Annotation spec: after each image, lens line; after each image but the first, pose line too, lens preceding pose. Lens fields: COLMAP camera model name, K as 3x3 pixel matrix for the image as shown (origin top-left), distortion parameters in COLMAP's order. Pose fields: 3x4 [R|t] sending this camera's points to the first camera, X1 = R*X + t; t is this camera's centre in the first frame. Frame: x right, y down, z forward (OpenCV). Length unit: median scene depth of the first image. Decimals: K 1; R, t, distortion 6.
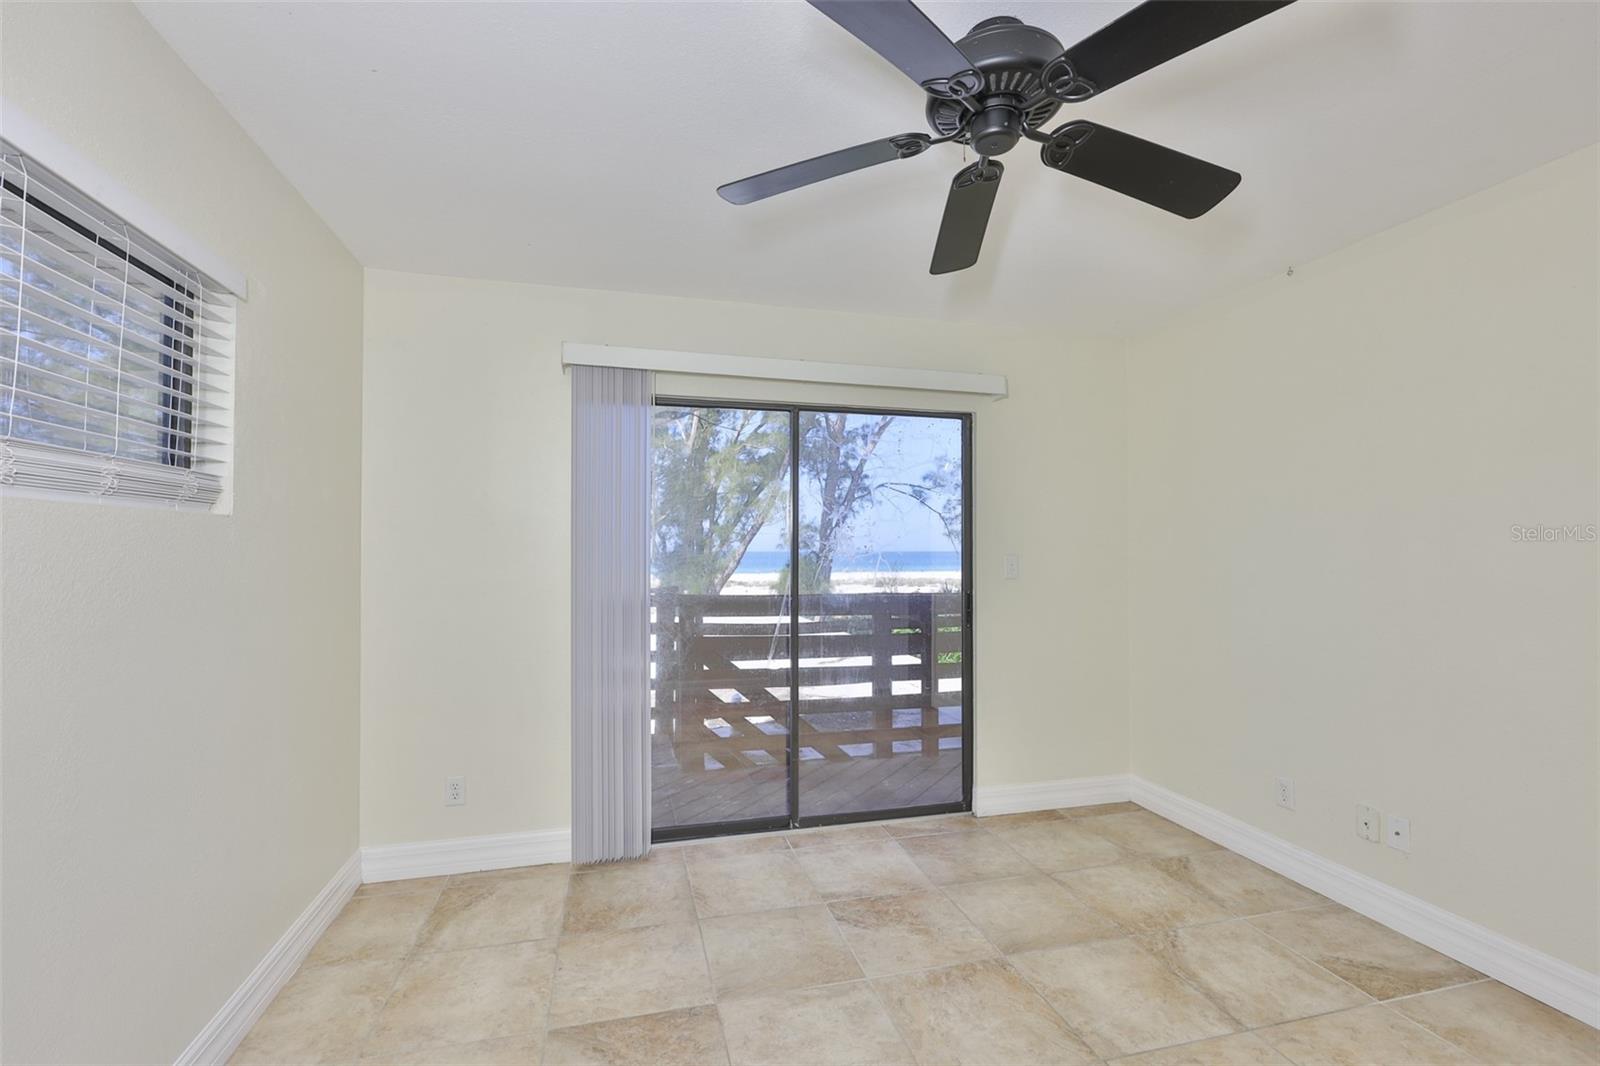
lens RADIAL K [[706.9, 0, 822.4], [0, 706.9, 538.0], [0, 0, 1]] dist [-0.000406, 0.000265]
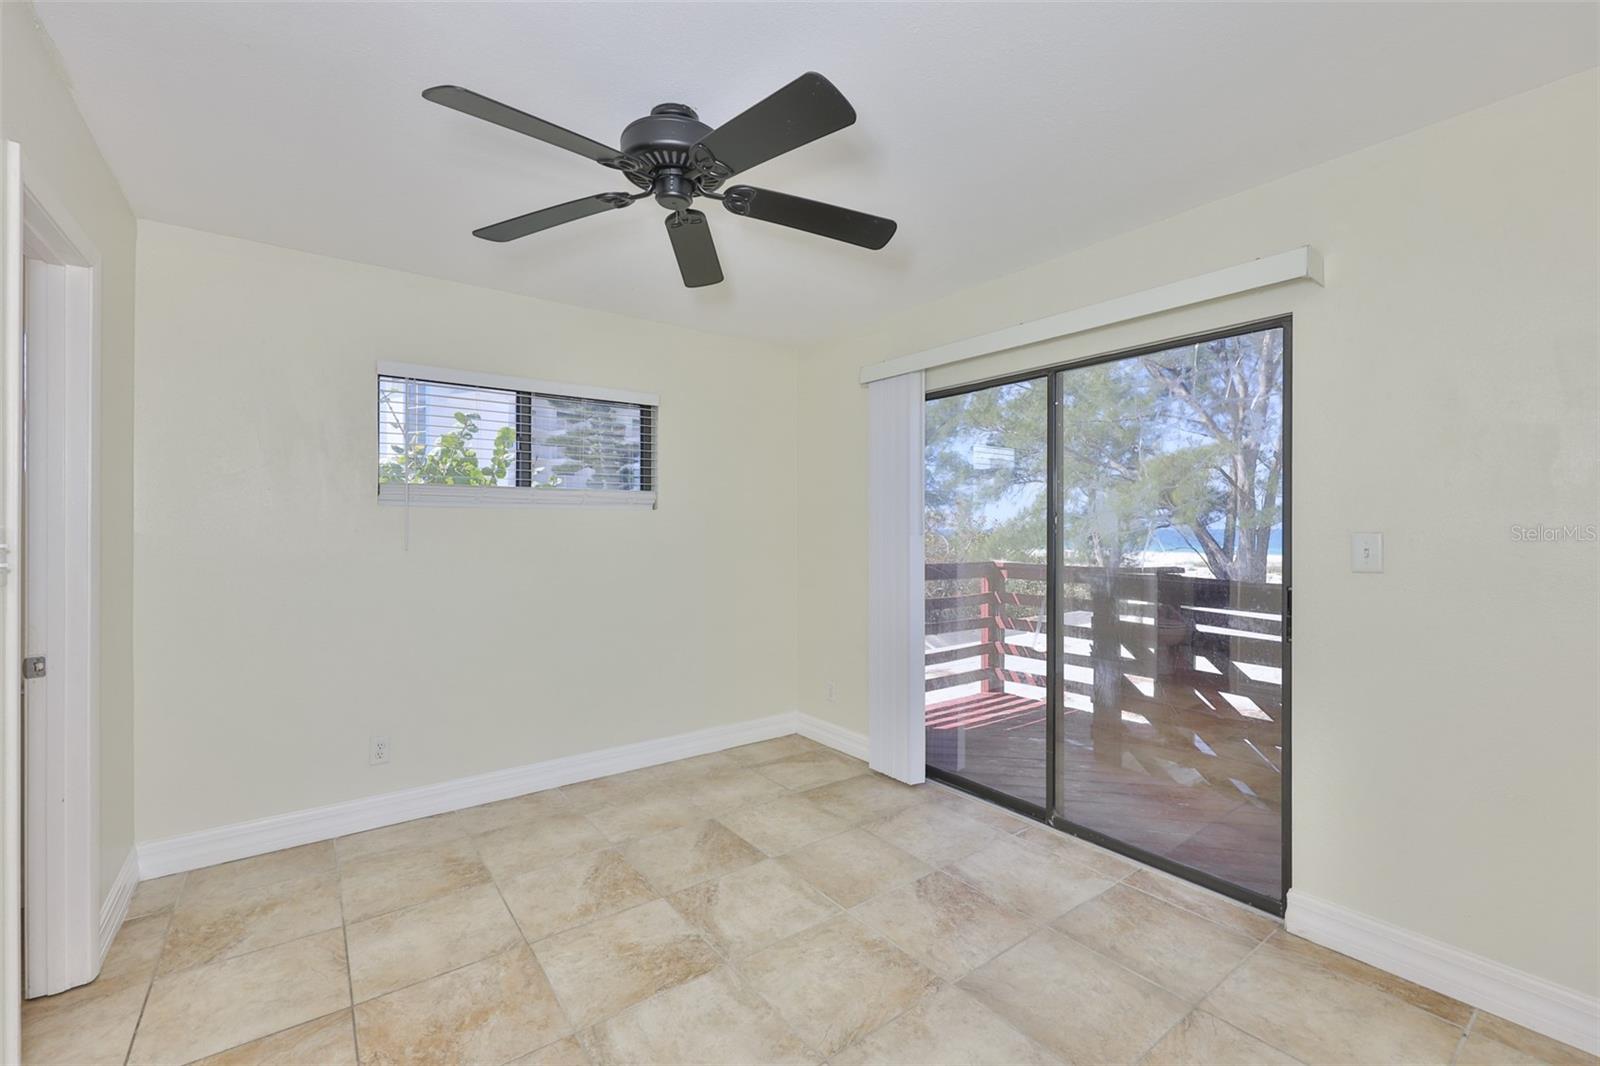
lens RADIAL K [[735.4, 0, 797.4], [0, 735.4, 524.9], [0, 0, 1]] dist [-0.004355, -0.000277]
pose [[0.324936, -0.004501, -0.945725, 0.976794], [0.016521, 0.999863, 0.000918, 0.013012], [0.945592, -0.015922, 0.324966, 0.484454]]
